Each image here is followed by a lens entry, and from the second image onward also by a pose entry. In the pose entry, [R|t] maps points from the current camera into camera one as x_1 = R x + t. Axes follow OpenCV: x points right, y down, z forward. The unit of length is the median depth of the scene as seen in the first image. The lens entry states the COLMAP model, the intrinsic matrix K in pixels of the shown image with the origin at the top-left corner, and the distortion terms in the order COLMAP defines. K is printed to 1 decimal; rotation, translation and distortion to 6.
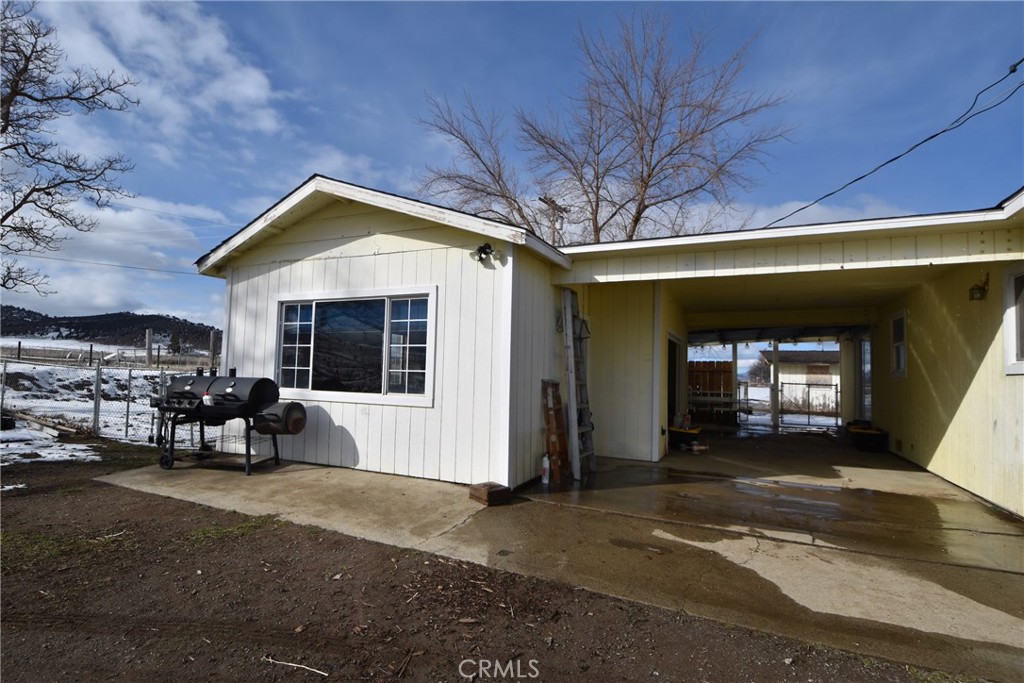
lens RADIAL K [[511.0, 0, 512.0], [0, 511.0, 341.5], [0, 0, 1]] dist [-0.000667, -0.000494]
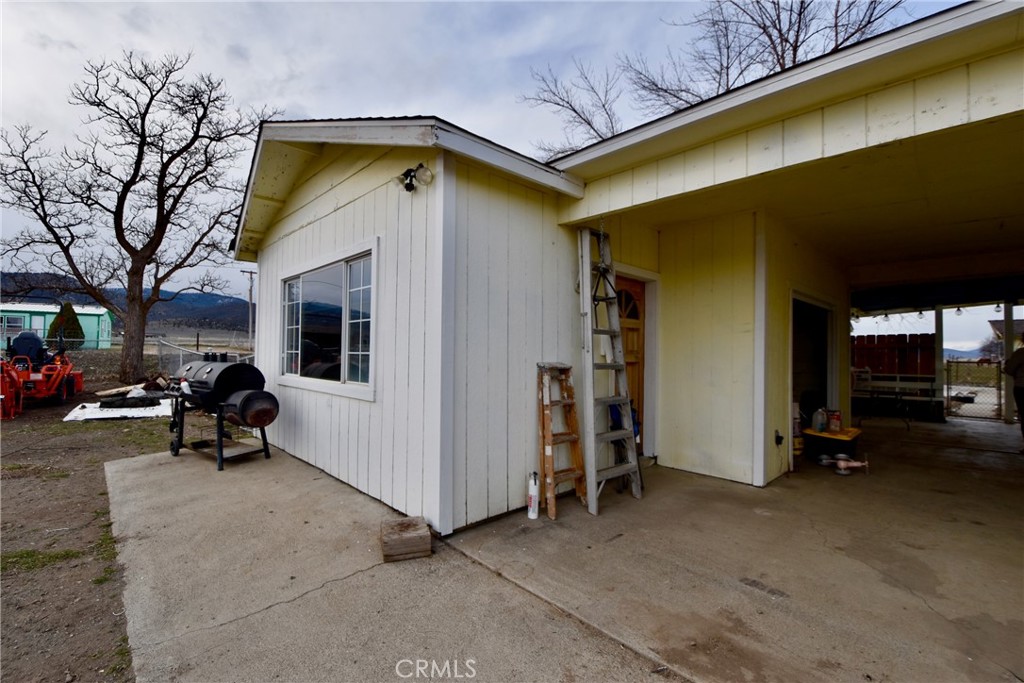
lens RADIAL K [[447.0, 0, 505.6], [0, 447.0, 344.5], [0, 0, 1]] dist [0.008116, -0.017291]
pose [[0.925145, -0.022341, -0.378955, 0.199103], [0.036388, 0.998889, 0.029947, 0.024495], [0.377865, -0.041495, 0.924930, 0.348860]]
